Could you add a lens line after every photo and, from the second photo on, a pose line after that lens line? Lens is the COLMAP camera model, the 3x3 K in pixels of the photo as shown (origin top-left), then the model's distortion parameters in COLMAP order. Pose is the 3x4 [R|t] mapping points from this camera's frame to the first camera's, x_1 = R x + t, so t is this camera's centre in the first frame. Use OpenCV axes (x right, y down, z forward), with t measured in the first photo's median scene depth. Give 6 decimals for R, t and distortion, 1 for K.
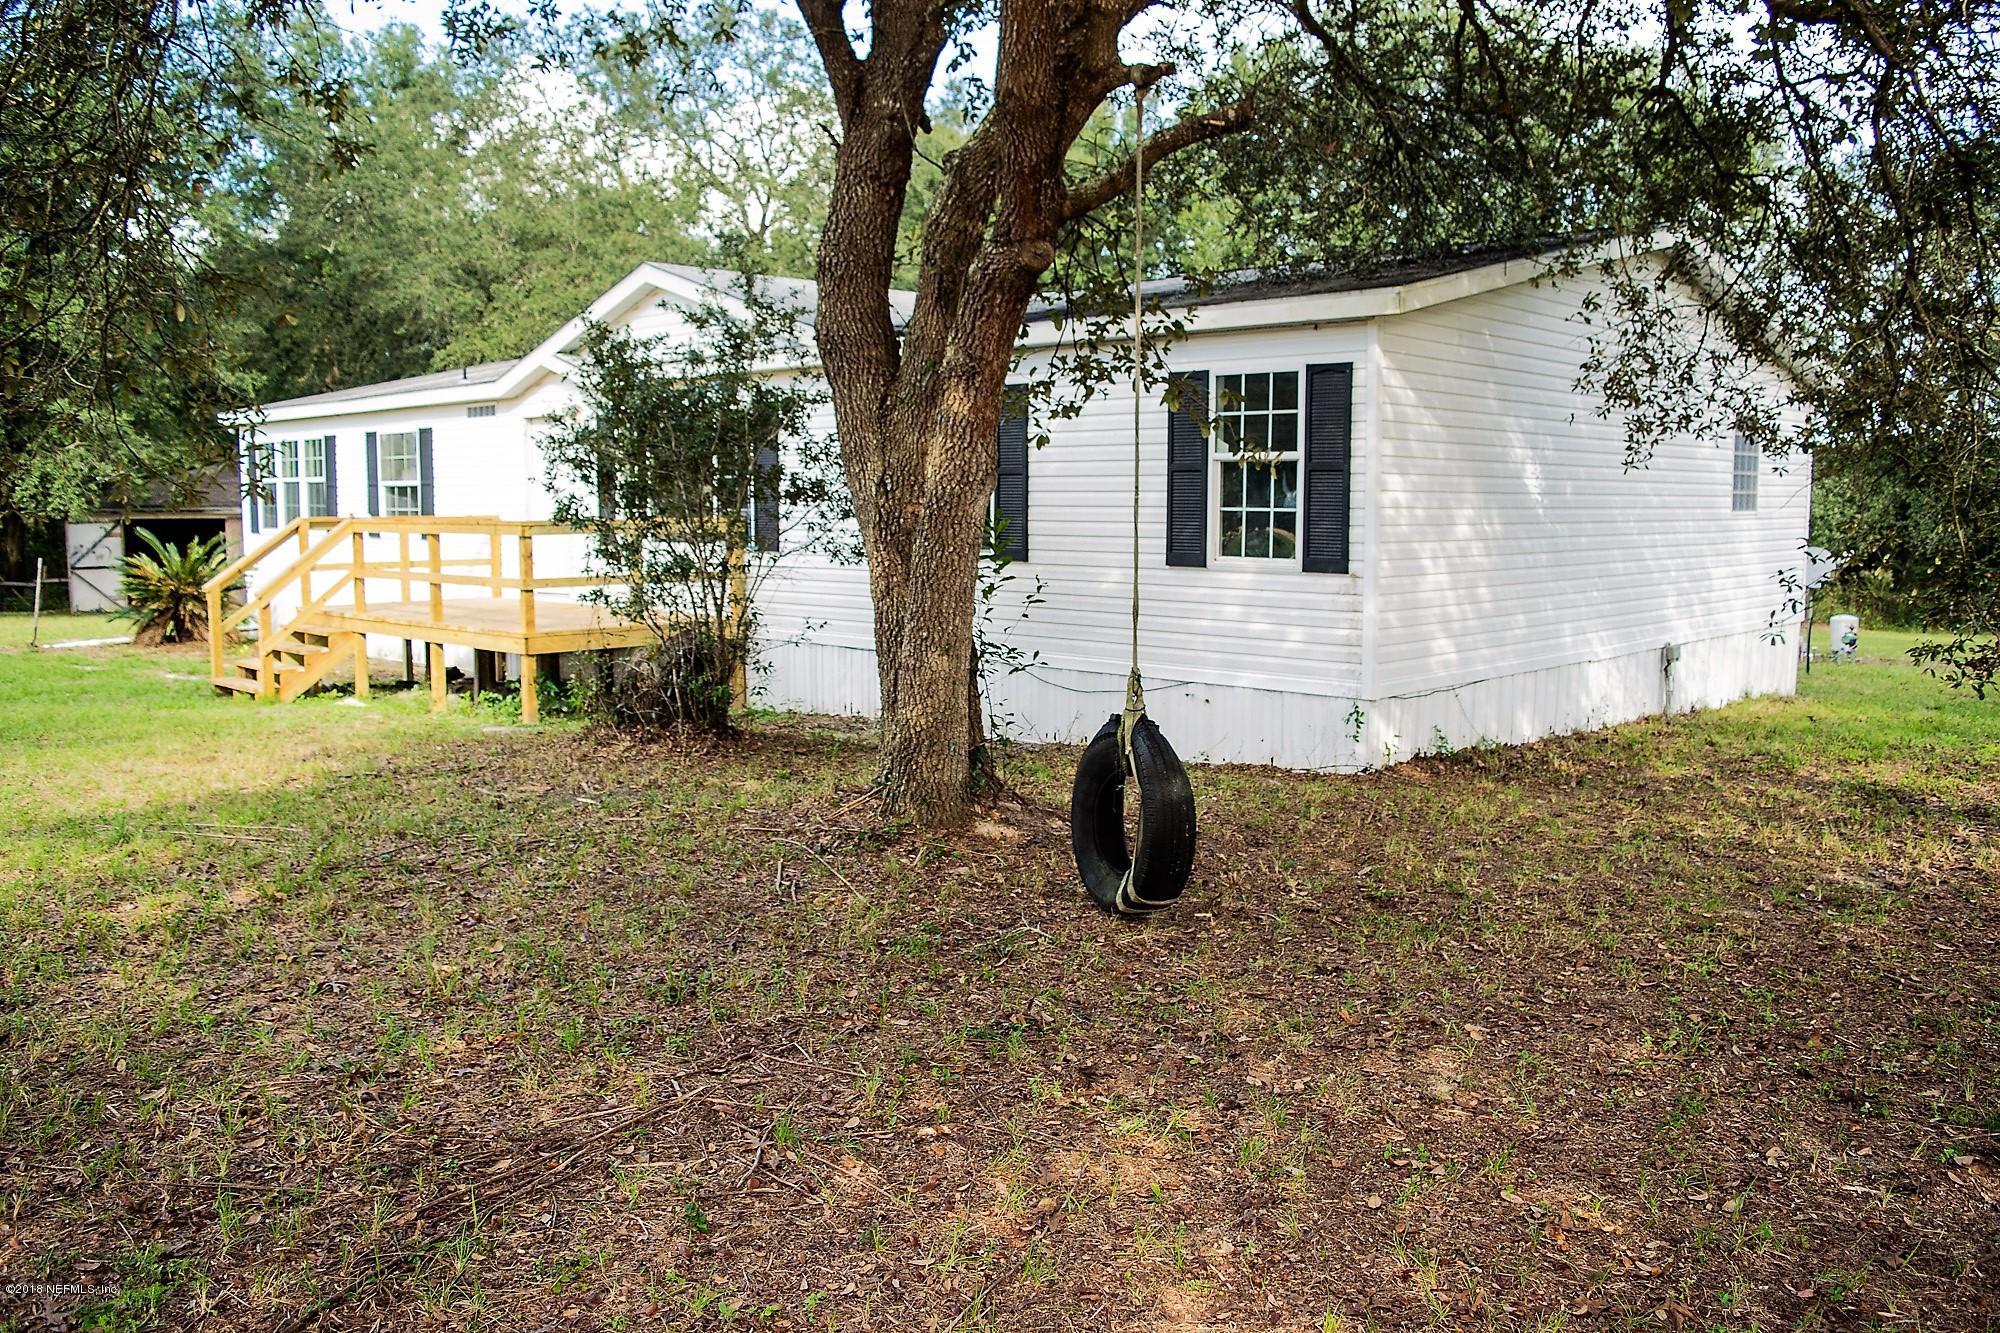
lens RADIAL K [[1568.2, 0, 1000.0], [0, 1568.2, 666.5], [0, 0, 1]] dist [-0.095111, 0.022608]
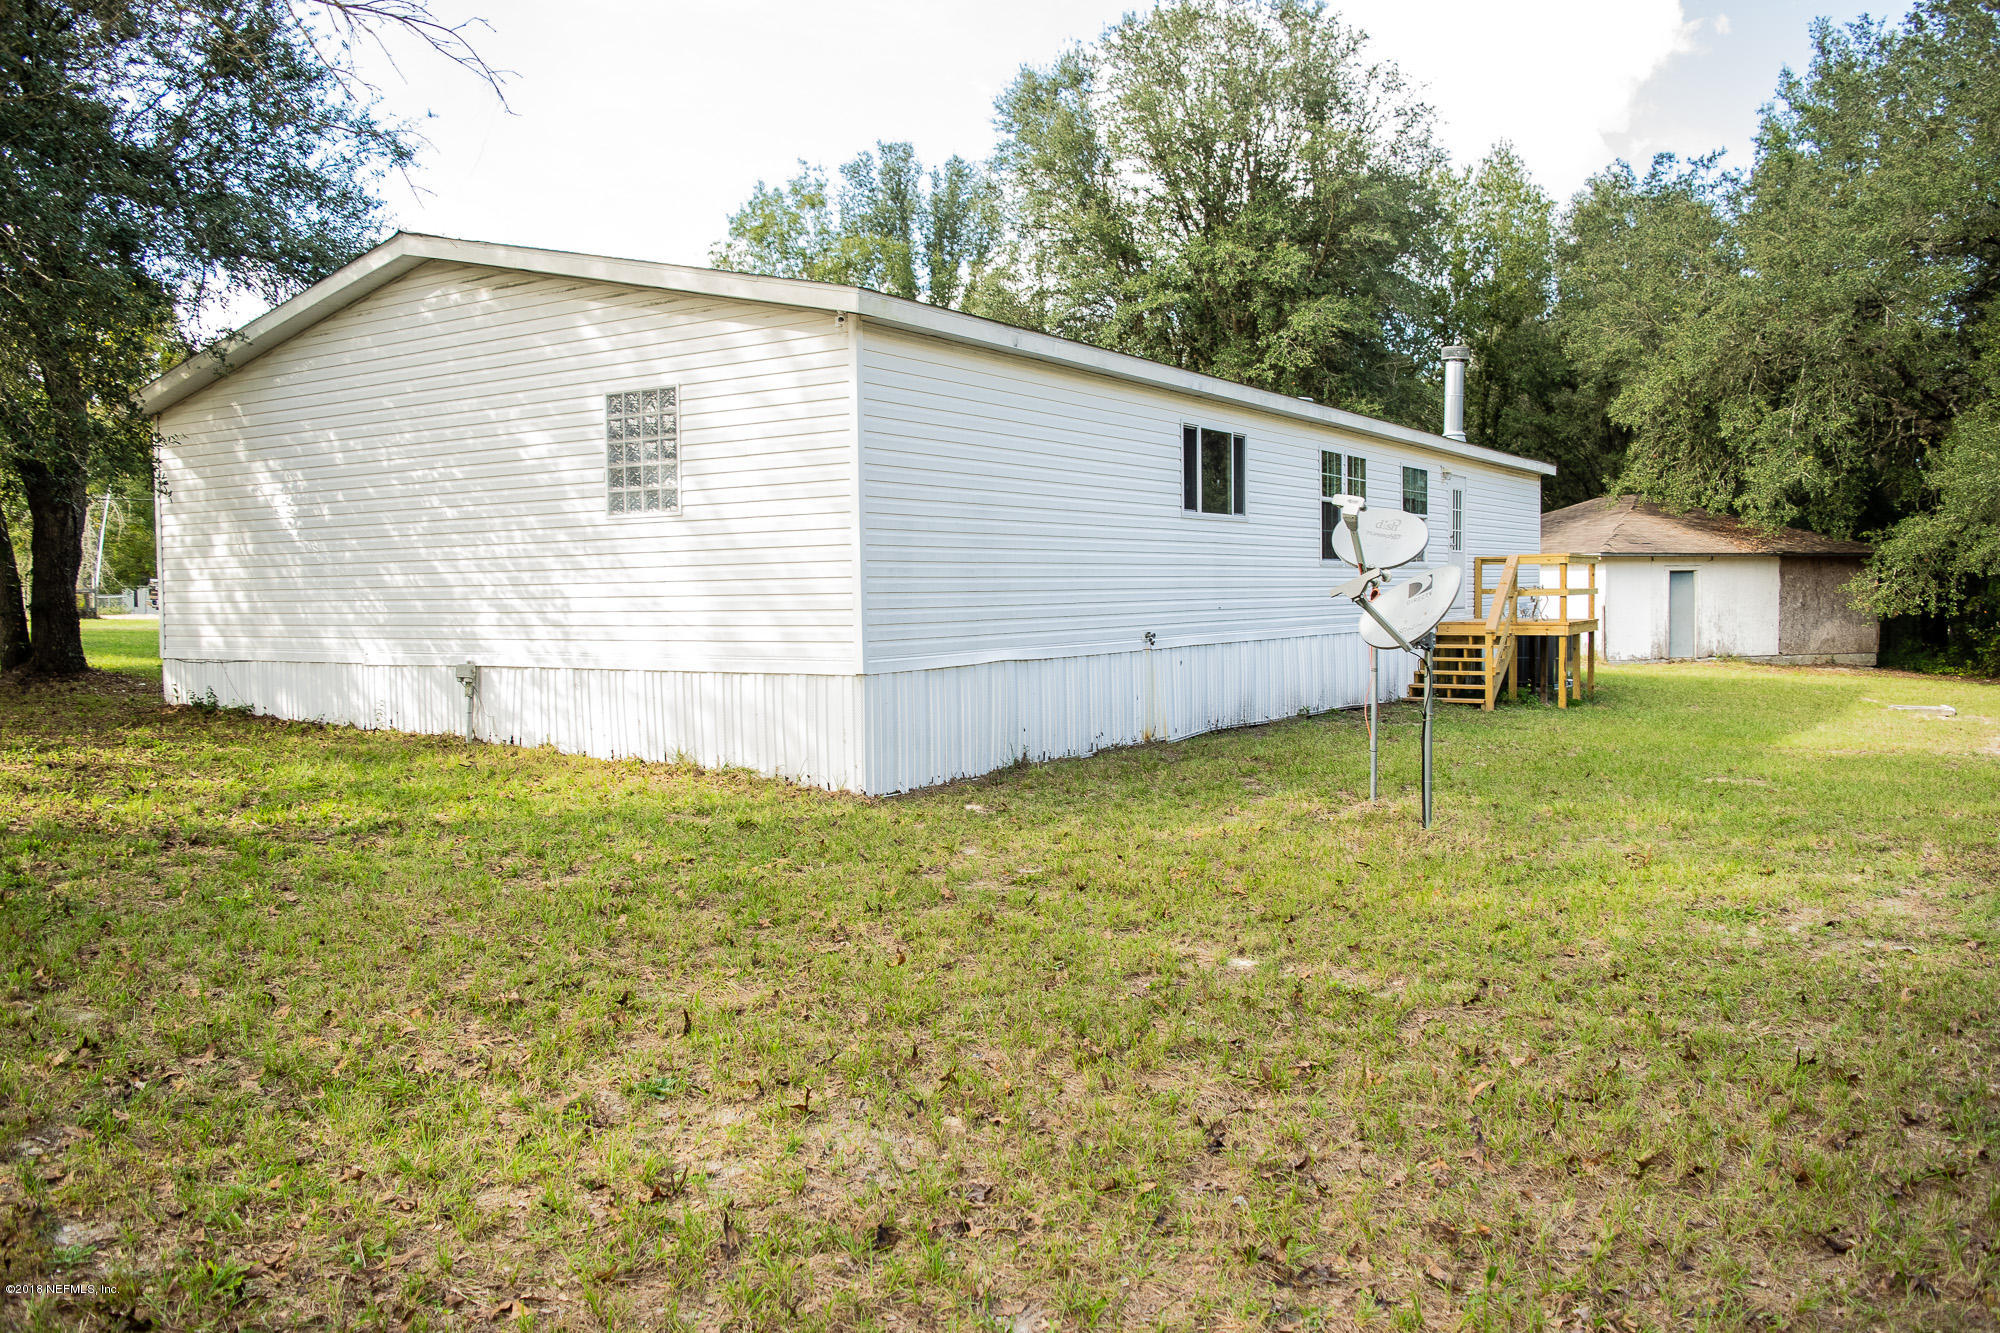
lens RADIAL K [[1568.2, 0, 1000.0], [0, 1568.2, 666.5], [0, 0, 1]] dist [-0.095111, 0.022608]
pose [[0.209993, 0.046454, -0.976599, 1.758488], [-0.088734, 0.995654, 0.028281, -0.082642], [0.973668, 0.080719, 0.213203, 1.363486]]
